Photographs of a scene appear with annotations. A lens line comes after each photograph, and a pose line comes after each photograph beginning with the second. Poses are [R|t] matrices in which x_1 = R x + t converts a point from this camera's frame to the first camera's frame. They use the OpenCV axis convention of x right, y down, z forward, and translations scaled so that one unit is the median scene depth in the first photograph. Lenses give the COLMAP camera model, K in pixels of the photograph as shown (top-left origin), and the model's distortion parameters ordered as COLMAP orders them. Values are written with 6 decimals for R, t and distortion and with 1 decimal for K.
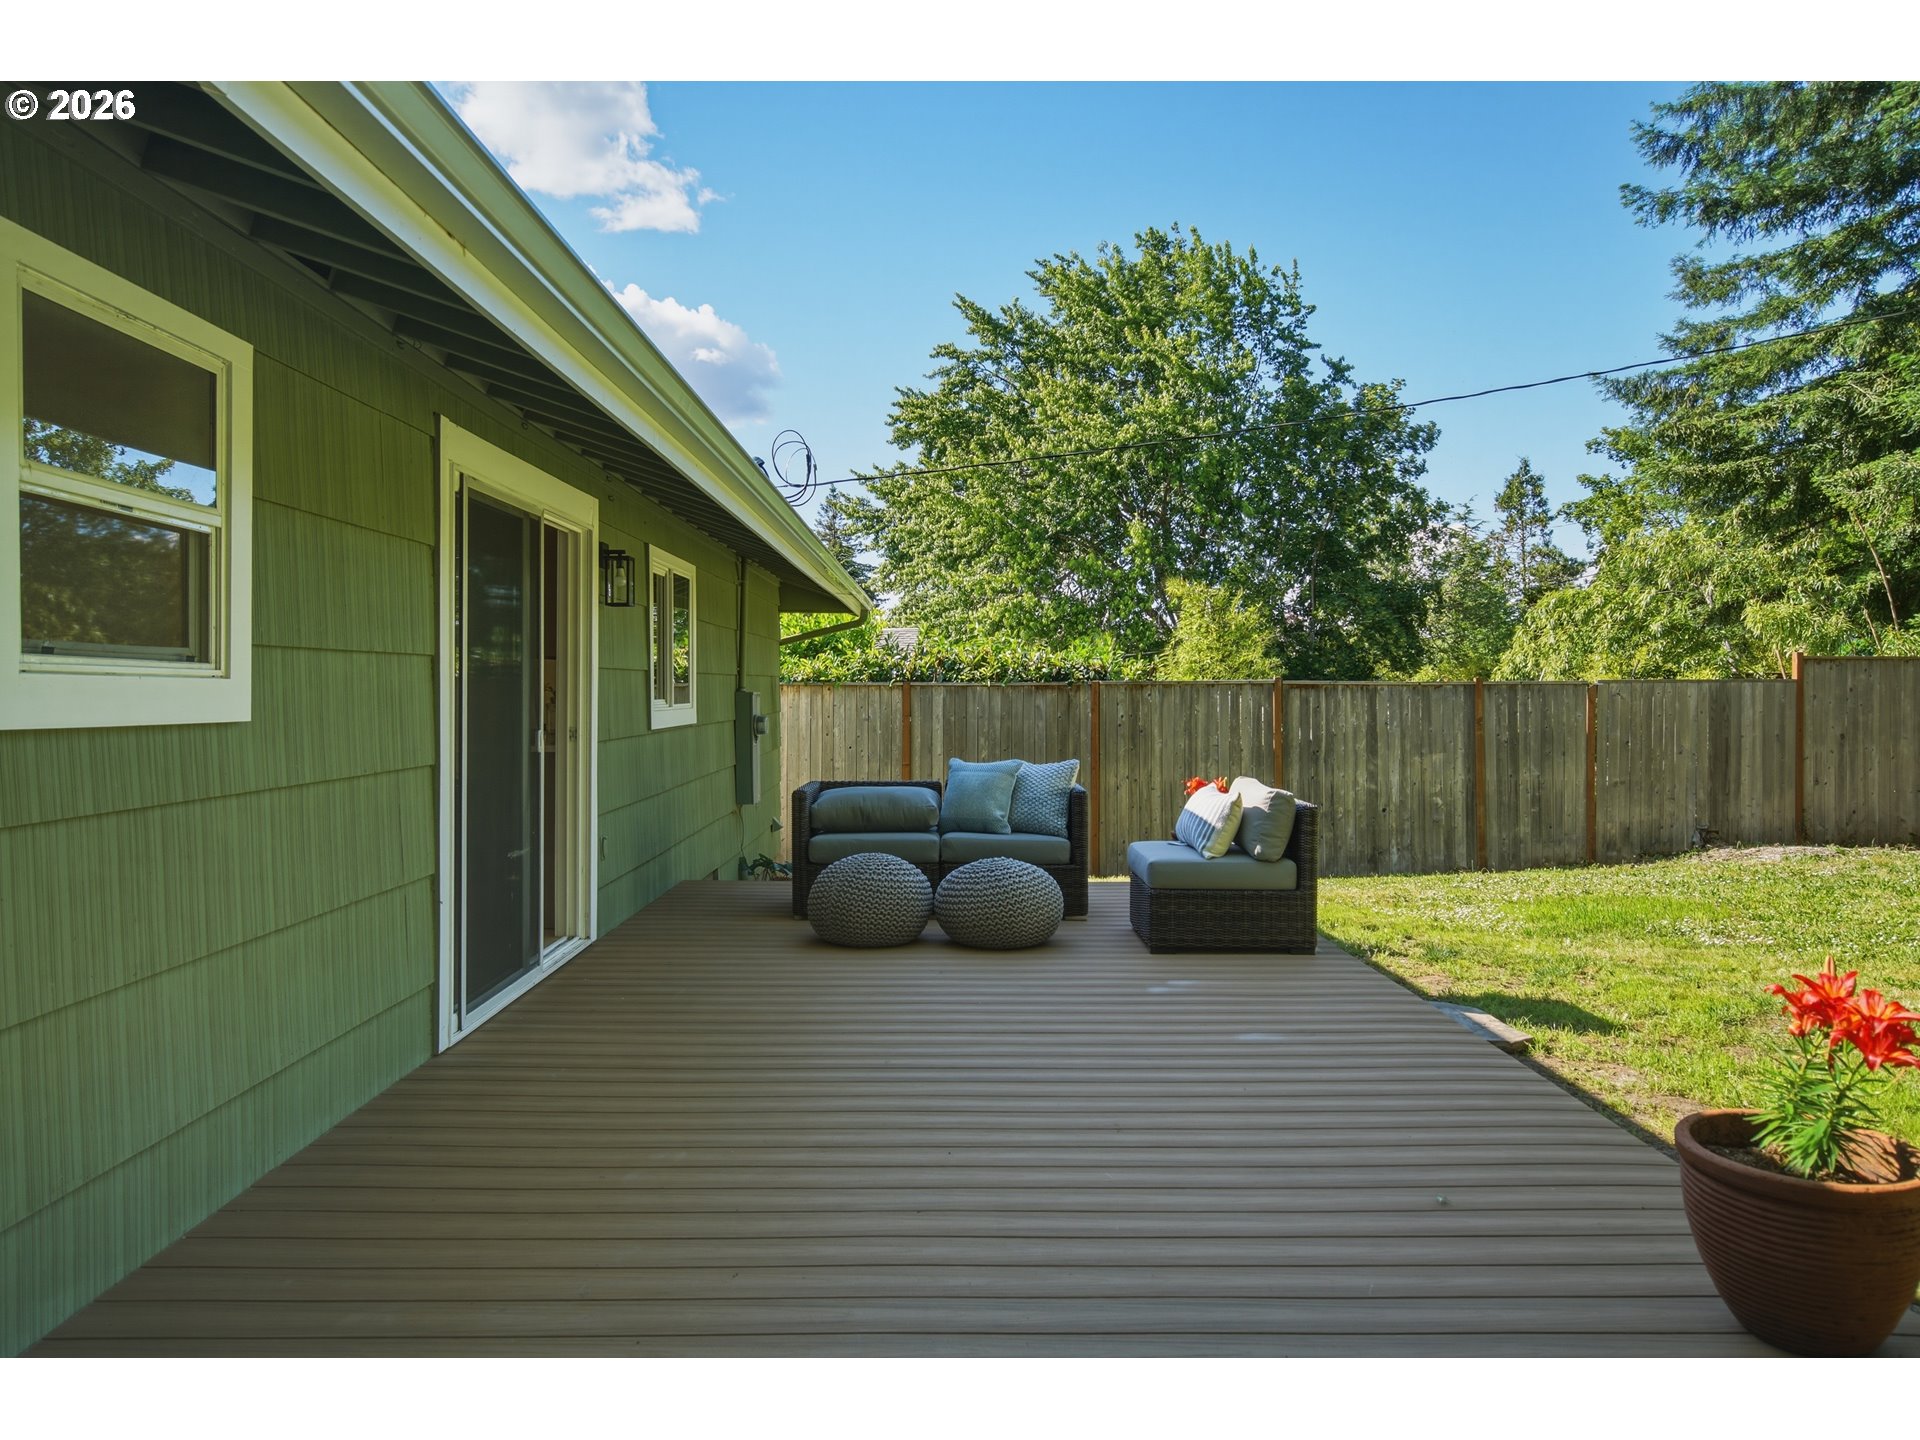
lens RADIAL K [[1329.0, 0, 967.3], [0, 1329.0, 688.7], [0, 0, 1]] dist [0.000564, 0.124588]
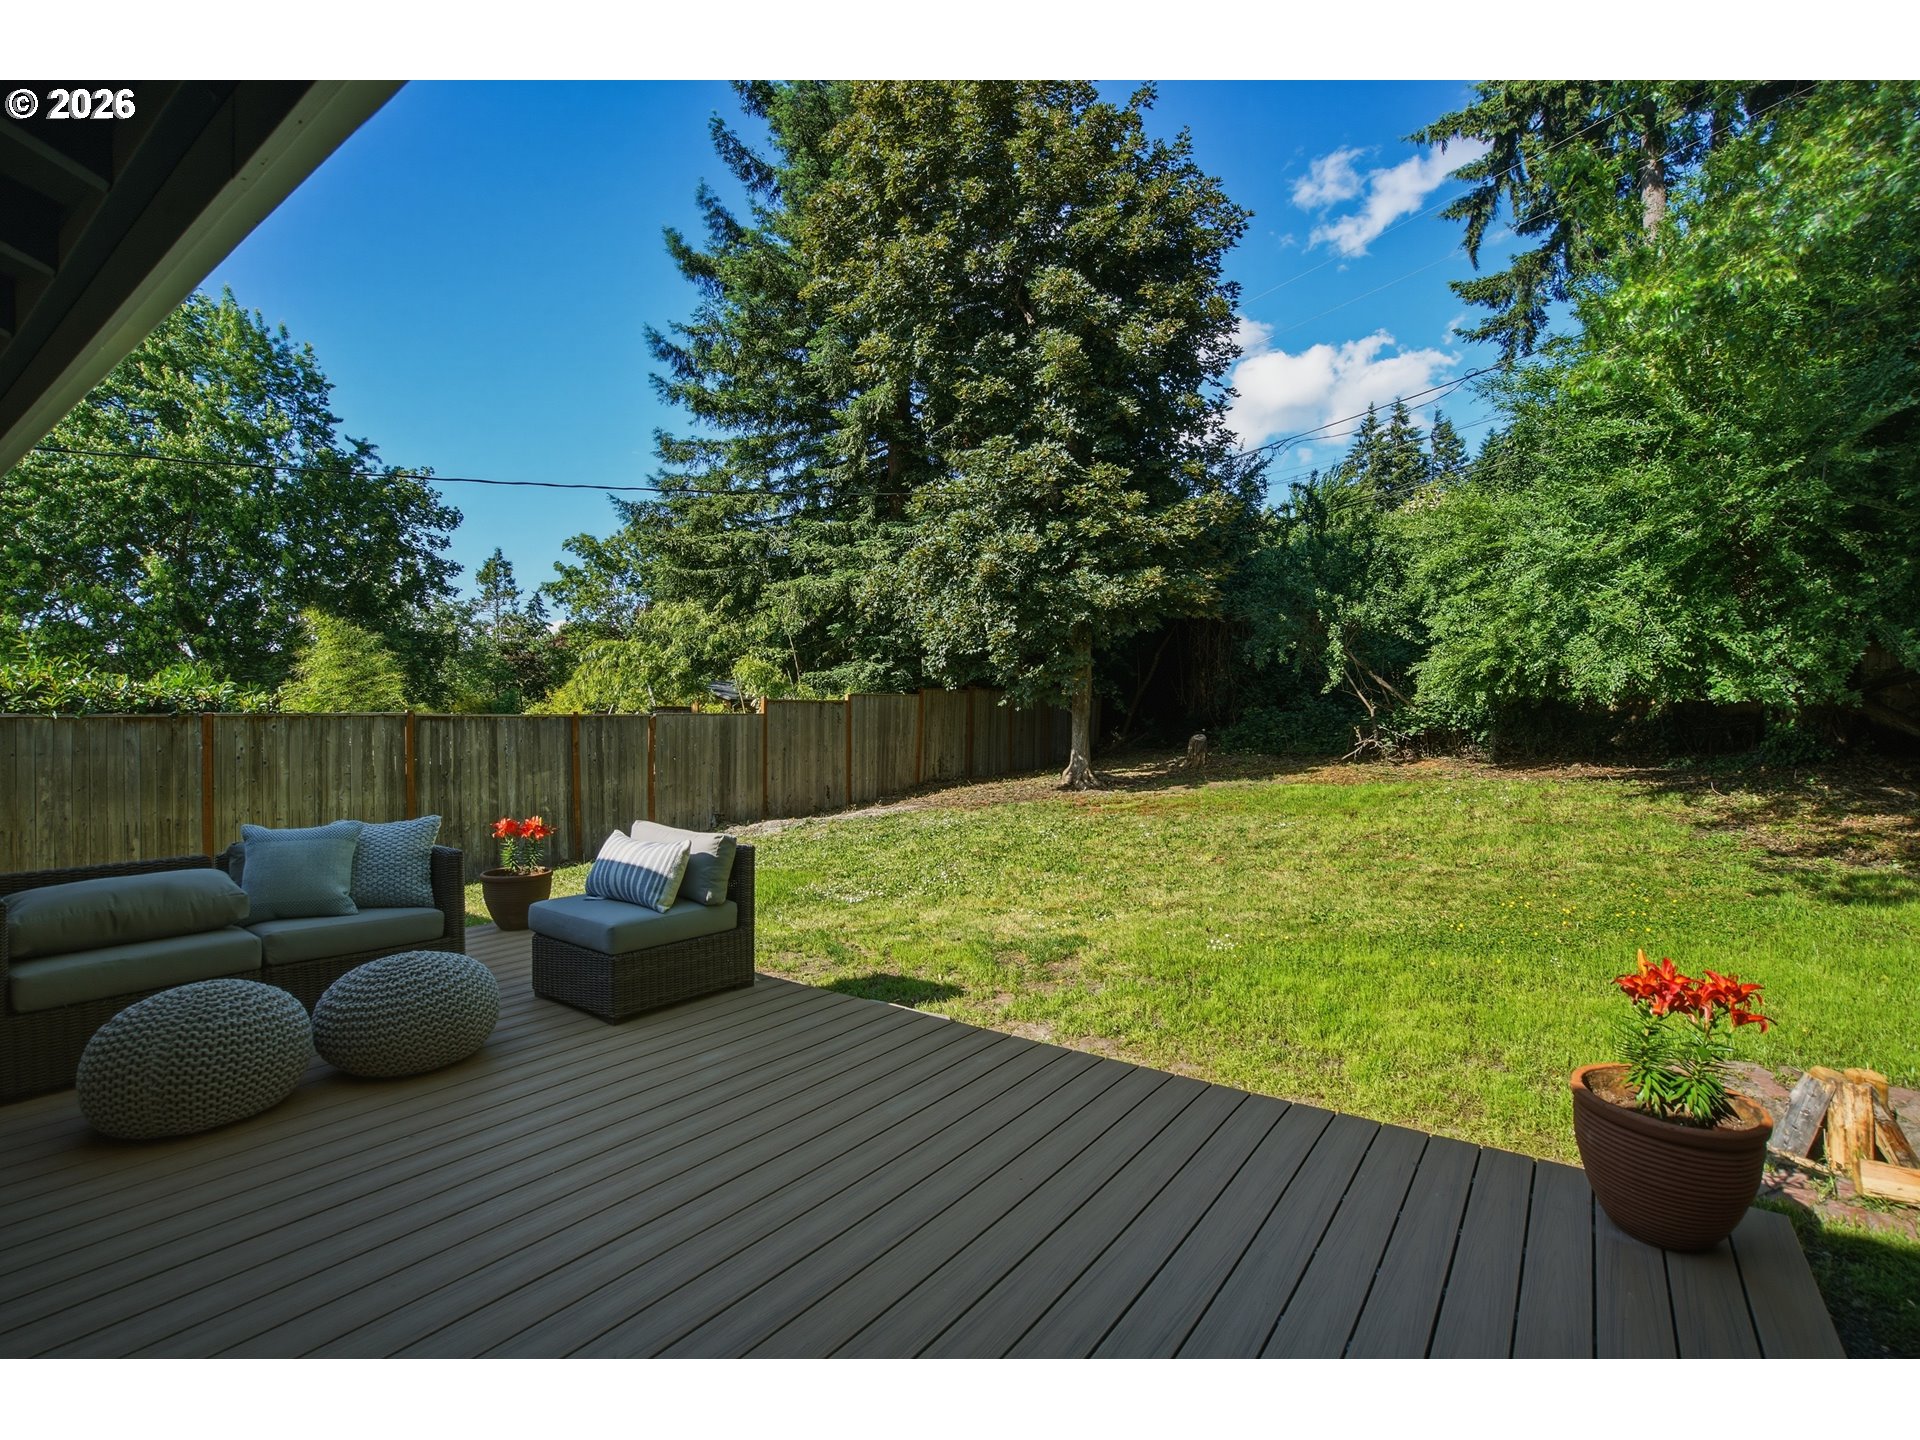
lens RADIAL K [[904.1, 0, 959.5], [0, 904.1, 735.9], [0, 0, 1]] dist [-0.044685, 0.014943]
pose [[0.604669, -0.016327, 0.796310, -0.082353], [-0.003908, 0.999717, 0.023465, -0.006149], [-0.796467, -0.017300, 0.604434, 0.179767]]
